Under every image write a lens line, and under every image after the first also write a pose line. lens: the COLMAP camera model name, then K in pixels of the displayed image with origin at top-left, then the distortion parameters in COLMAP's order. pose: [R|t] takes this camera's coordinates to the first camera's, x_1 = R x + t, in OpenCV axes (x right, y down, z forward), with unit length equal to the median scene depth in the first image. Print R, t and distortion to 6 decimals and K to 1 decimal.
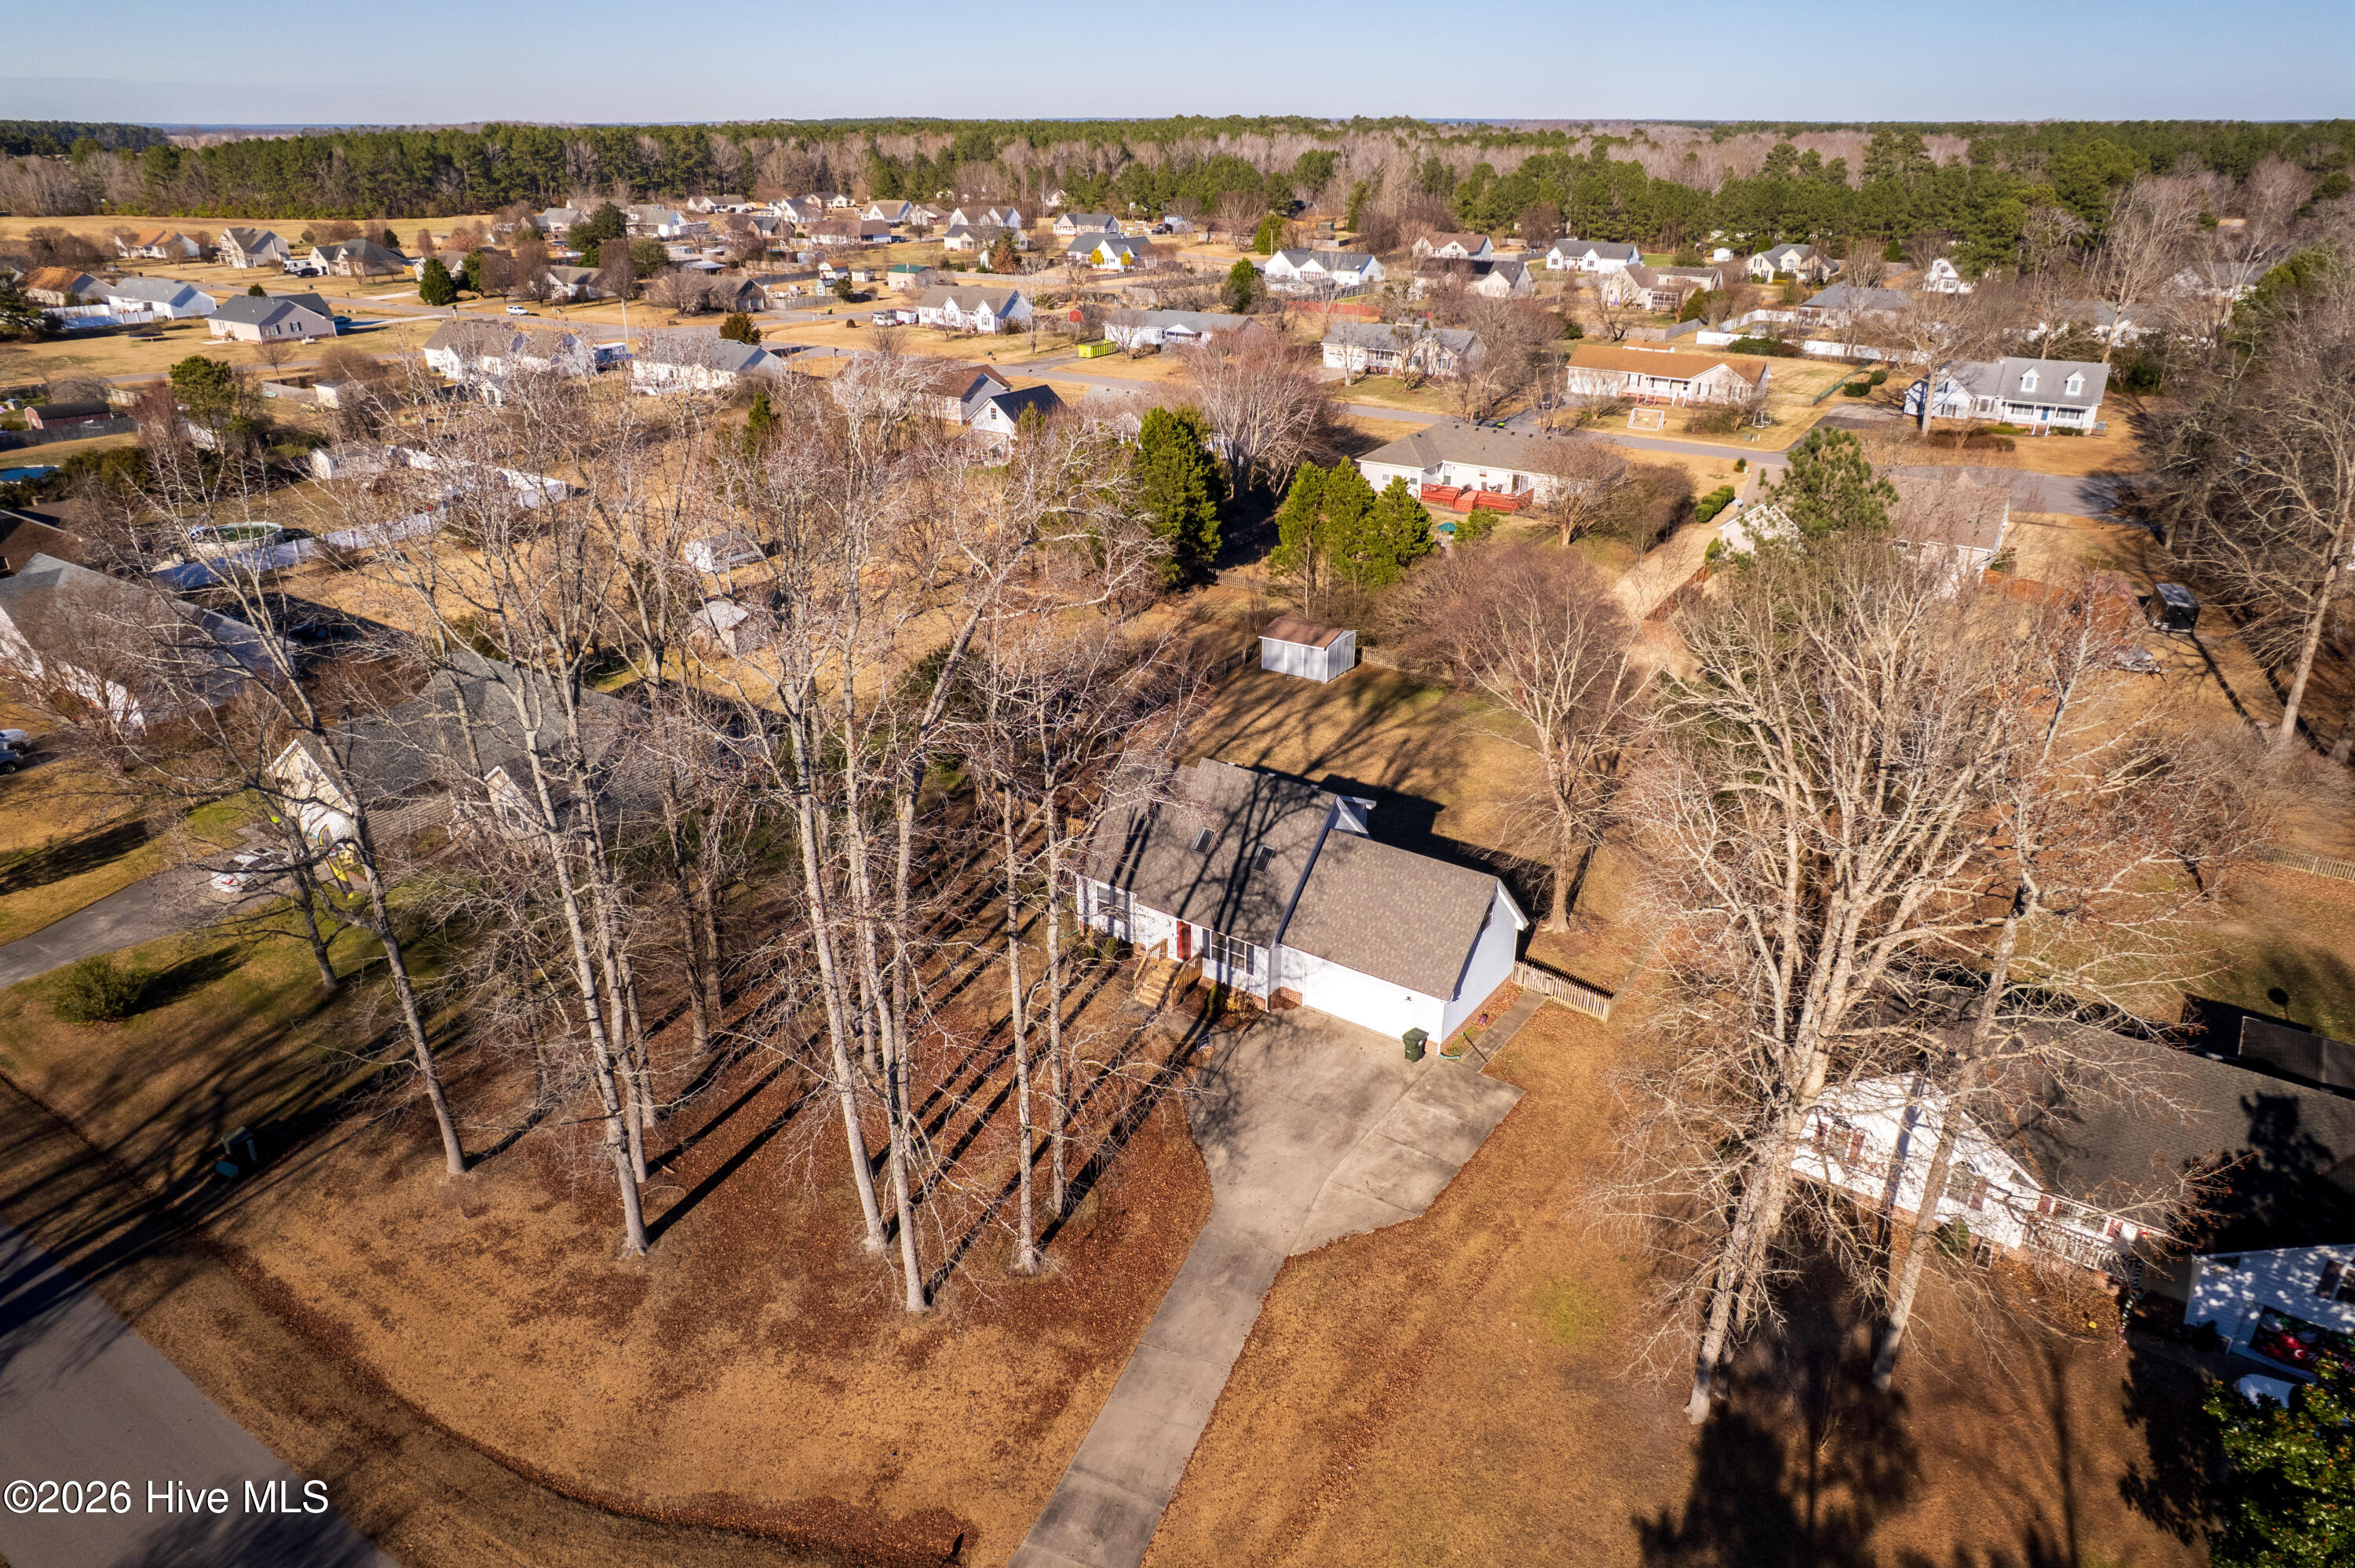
lens RADIAL K [[1511.4, 0, 1162.4], [0, 1511.4, 788.8], [0, 0, 1]] dist [-0.064771, 0.052148]
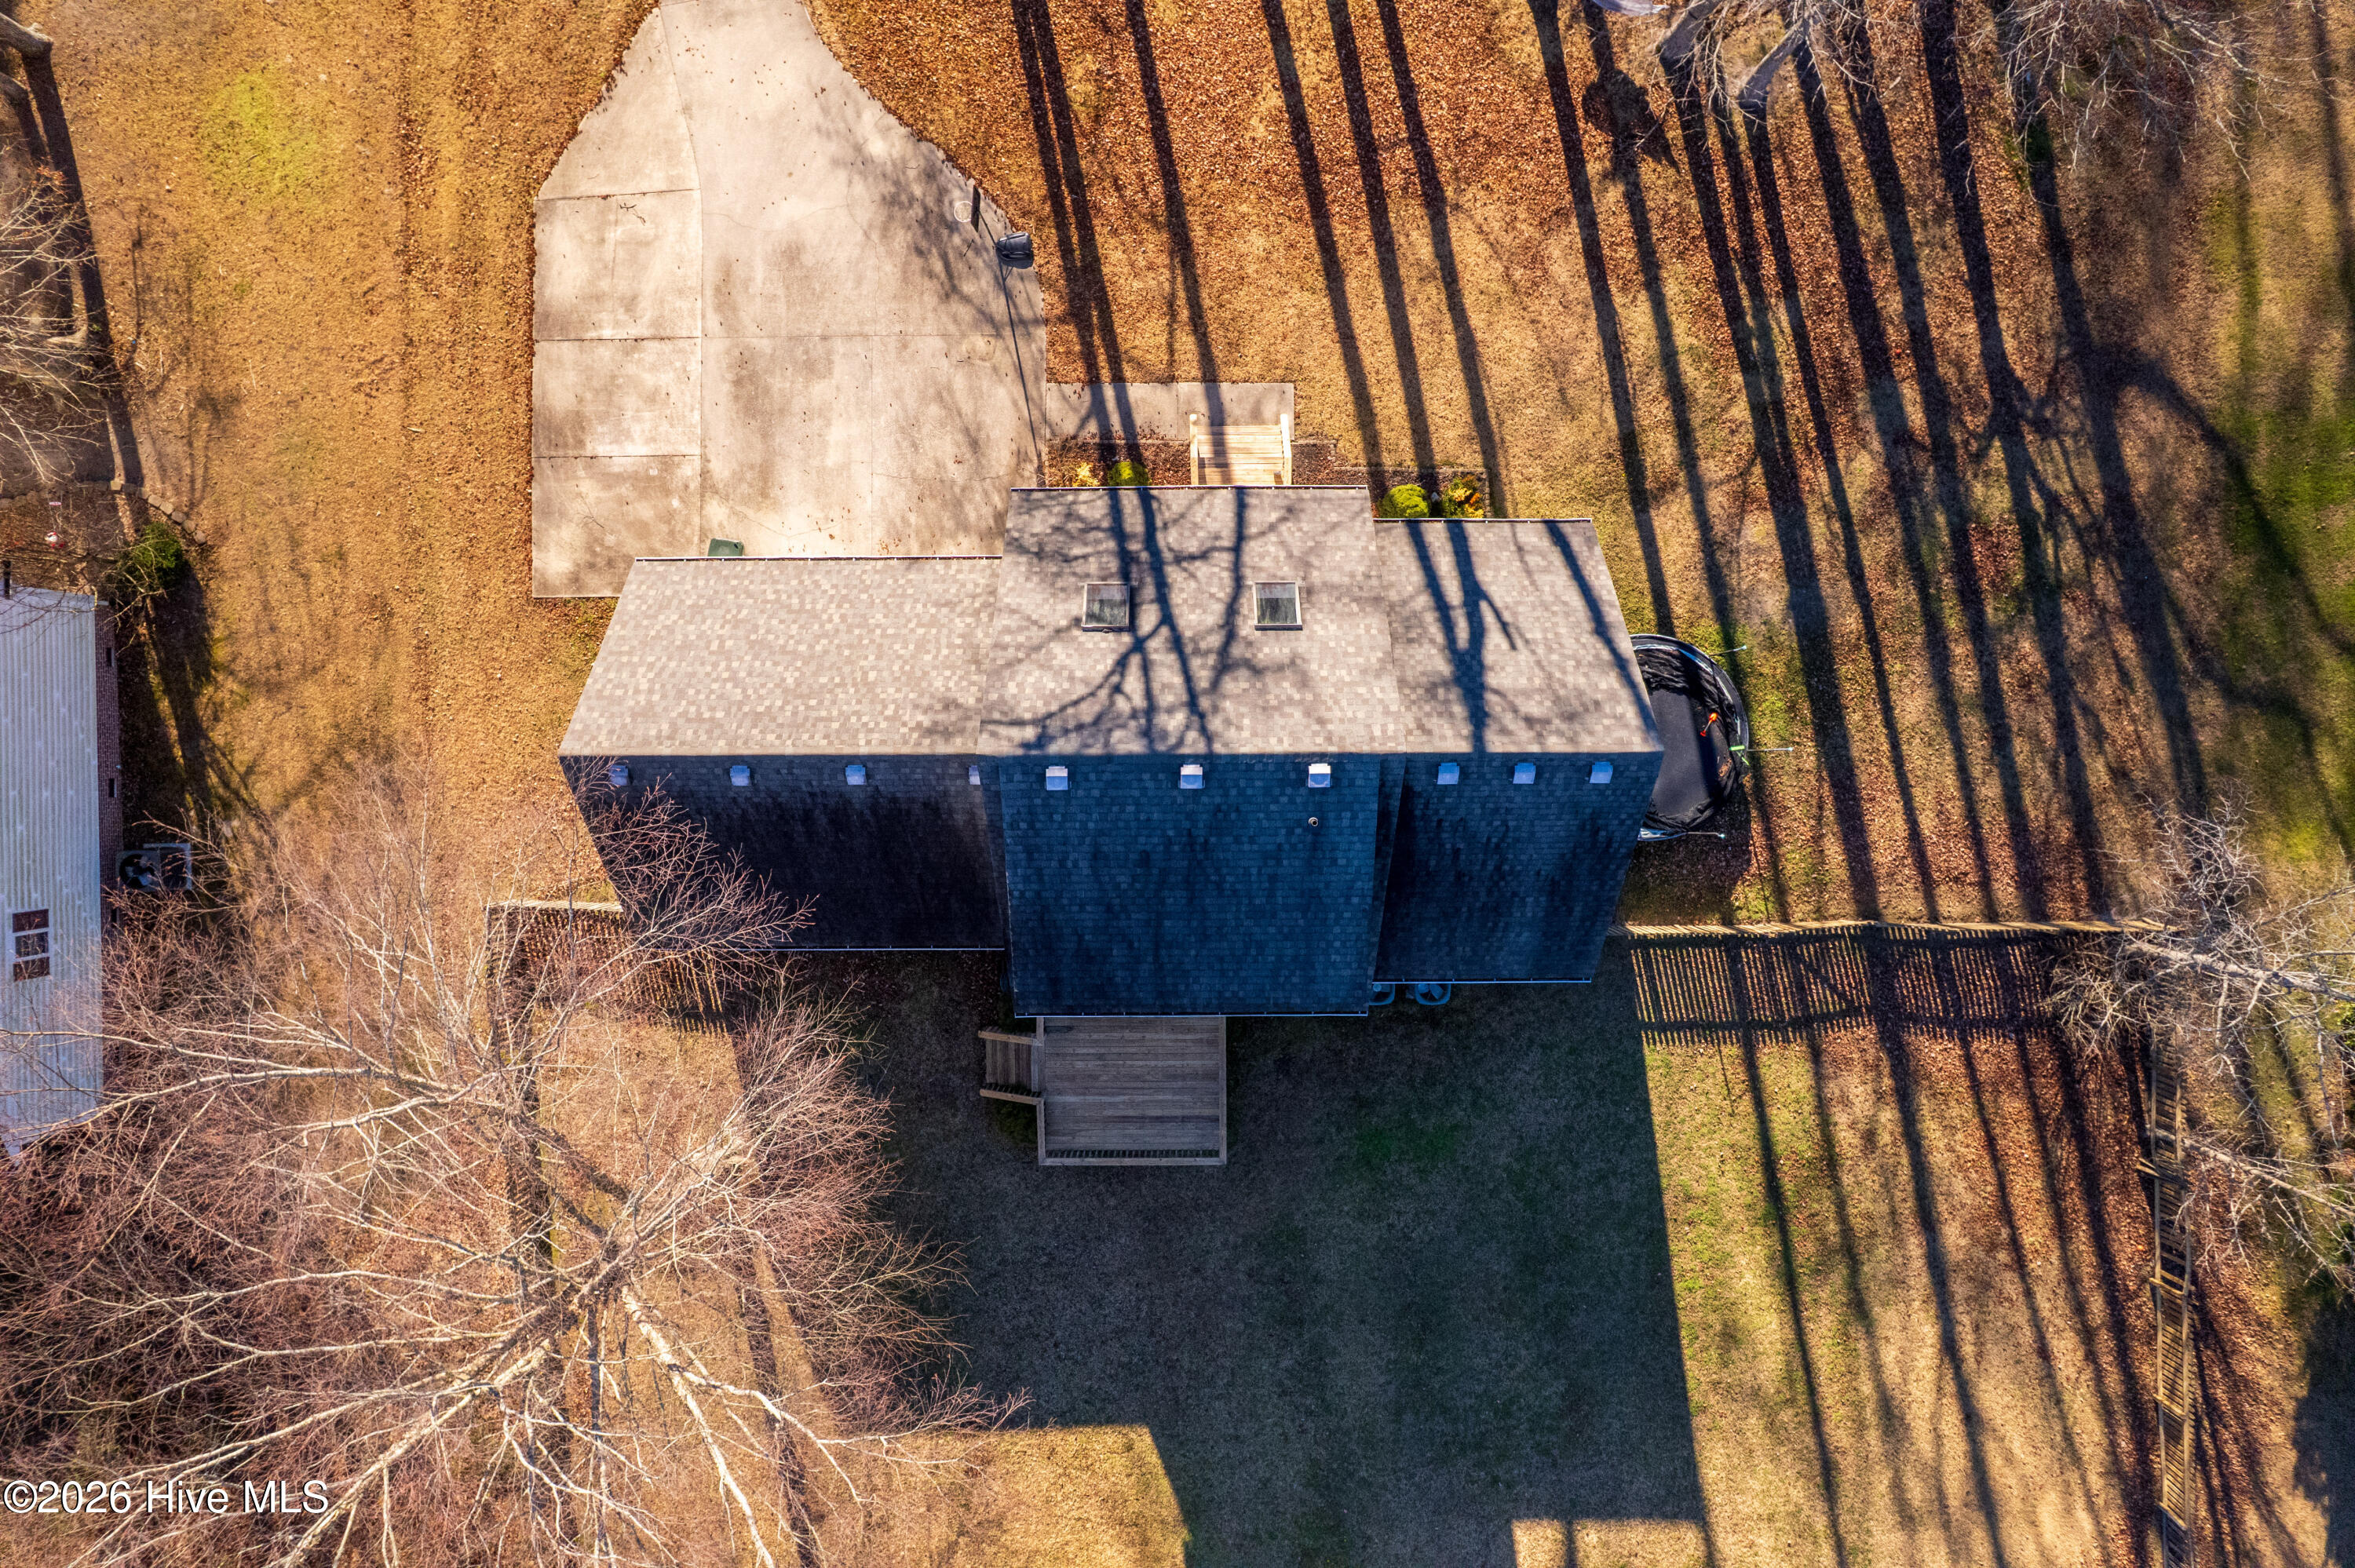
lens RADIAL K [[1511.4, 0, 1178.7], [0, 1511.4, 770.9], [0, 0, 1]] dist [-0.064771, 0.052148]
pose [[-0.806091, 0.591517, 0.018044, 0.064653], [-0.237477, -0.351250, 0.905665, -0.334771], [0.542054, 0.725763, 0.423611, 0.814624]]
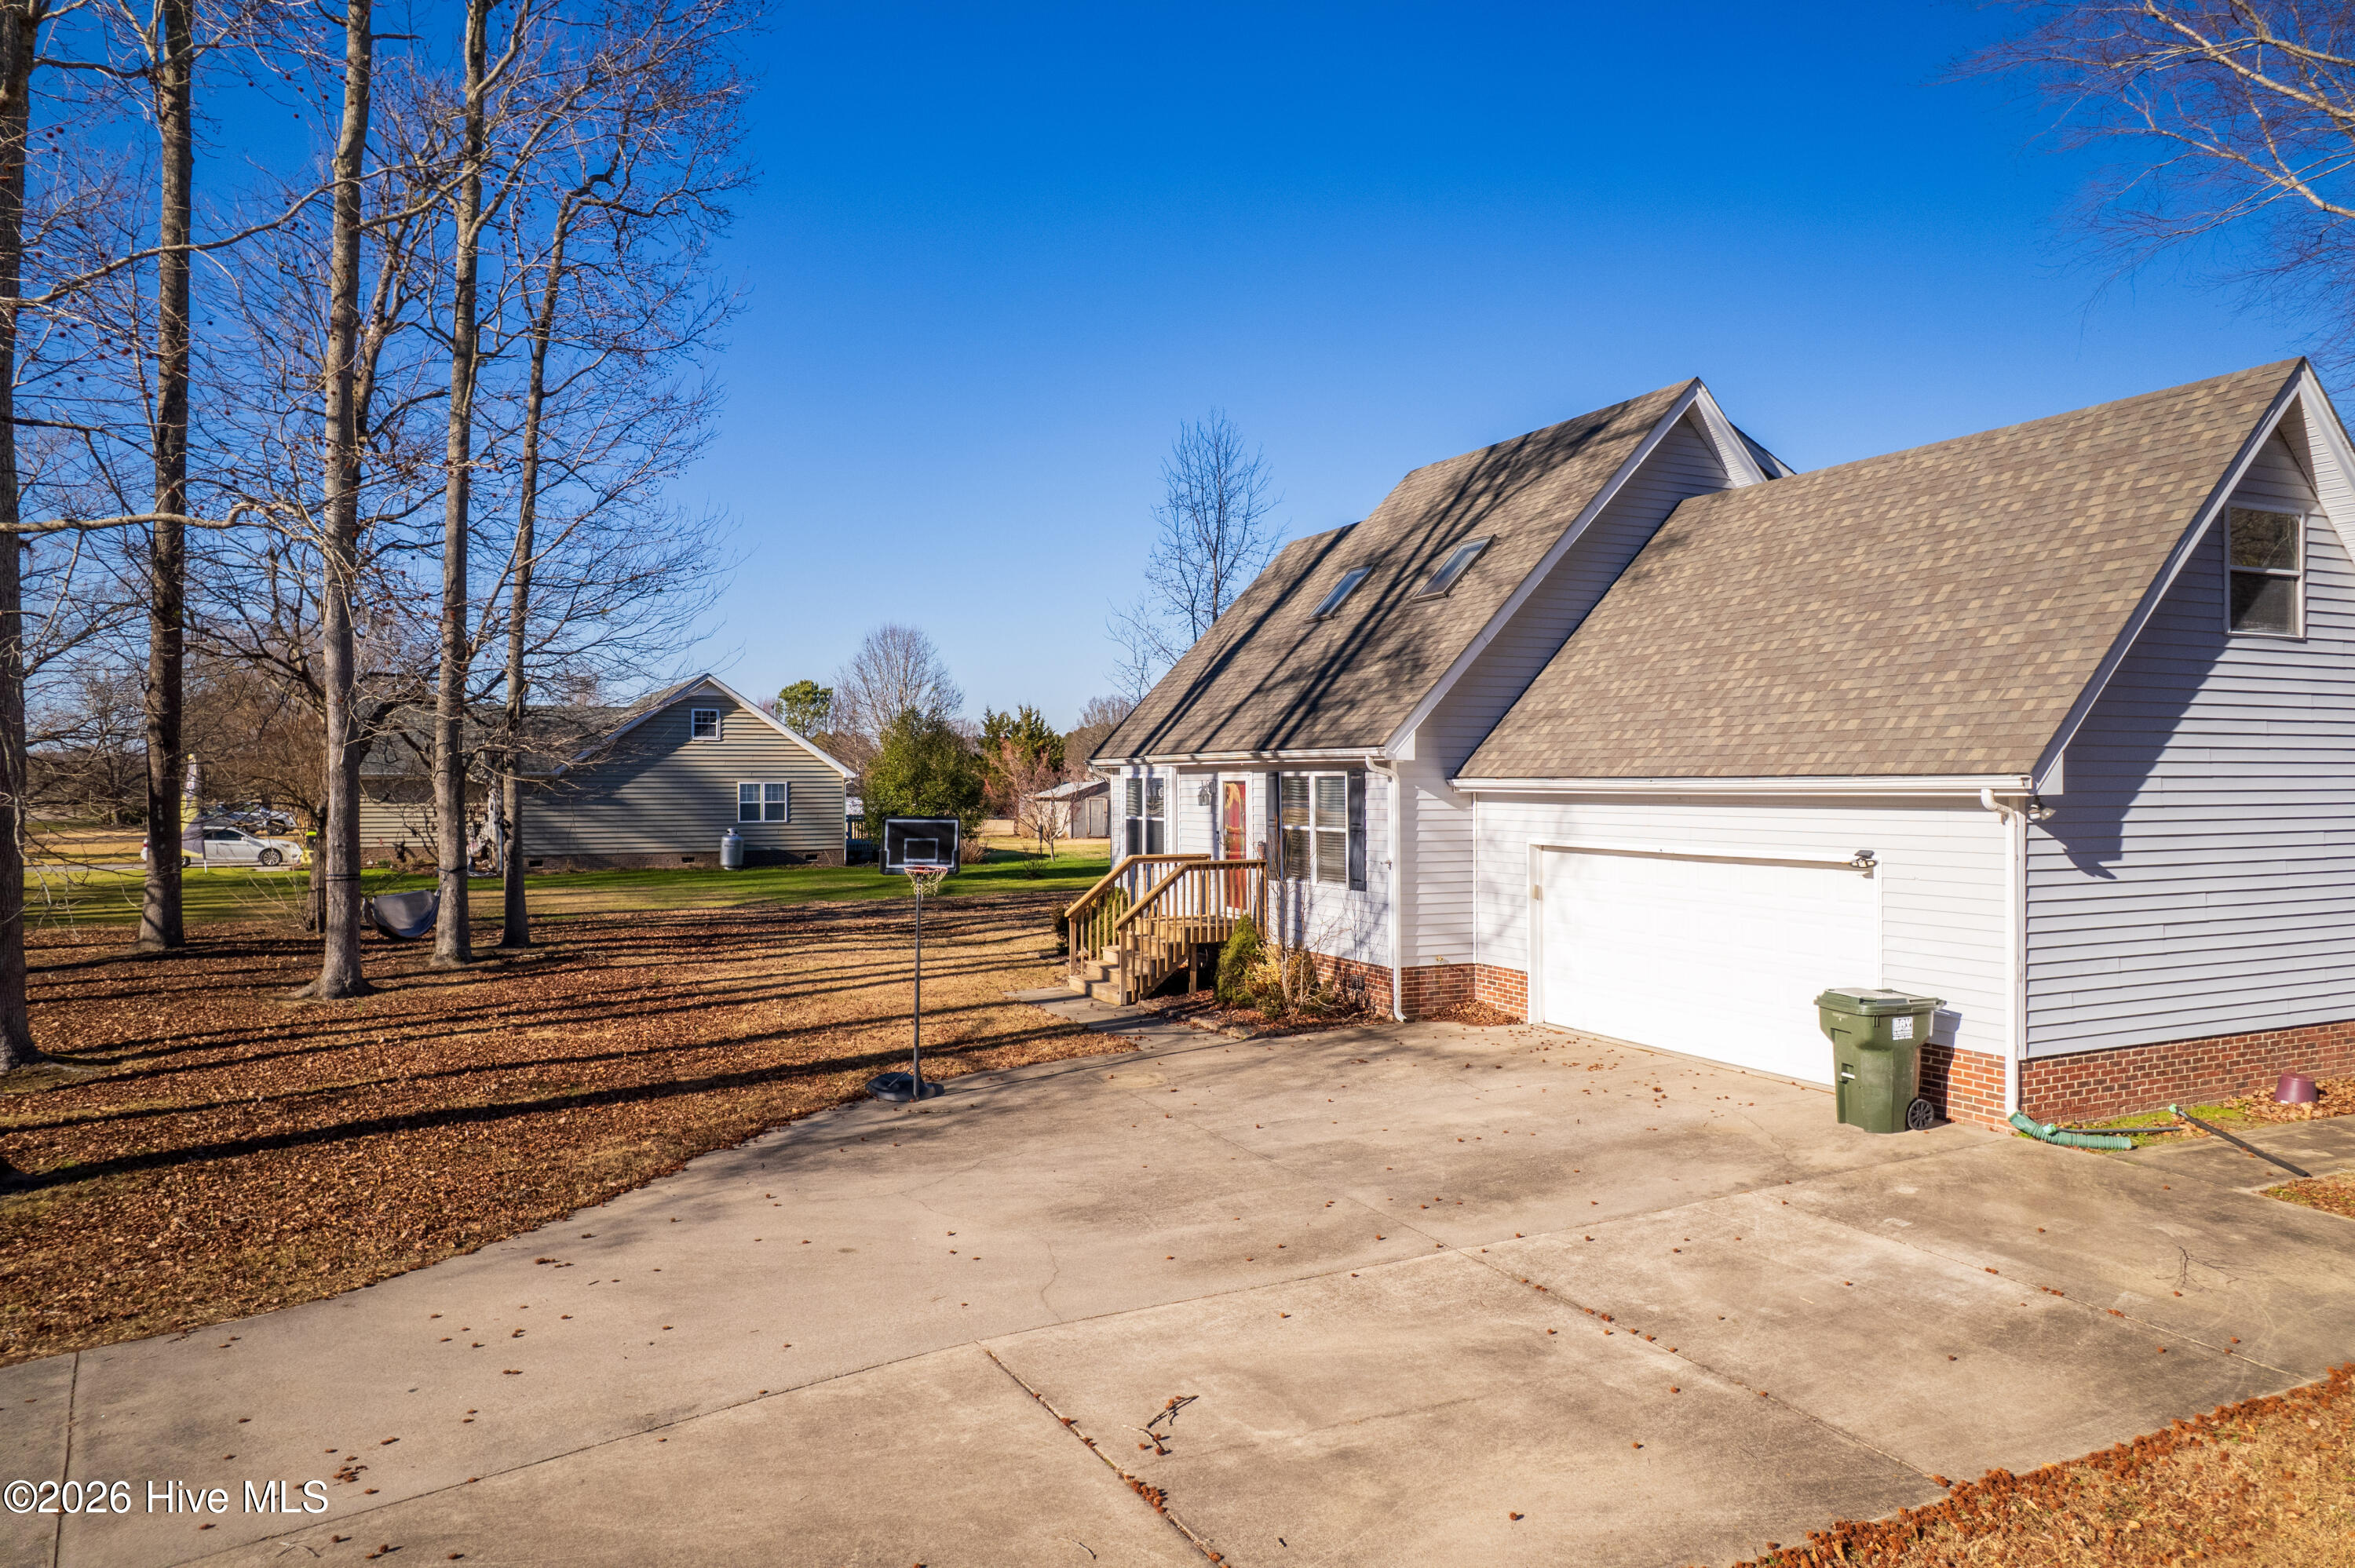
lens RADIAL K [[1511.4, 0, 1177.7], [0, 1511.4, 783.2], [0, 0, 1]] dist [-0.064771, 0.052148]
pose [[0.876429, -0.011482, -0.481395, 0.161861], [-0.191150, 0.909278, -0.369695, 0.205500], [0.441966, 0.416030, 0.794723, 0.687610]]
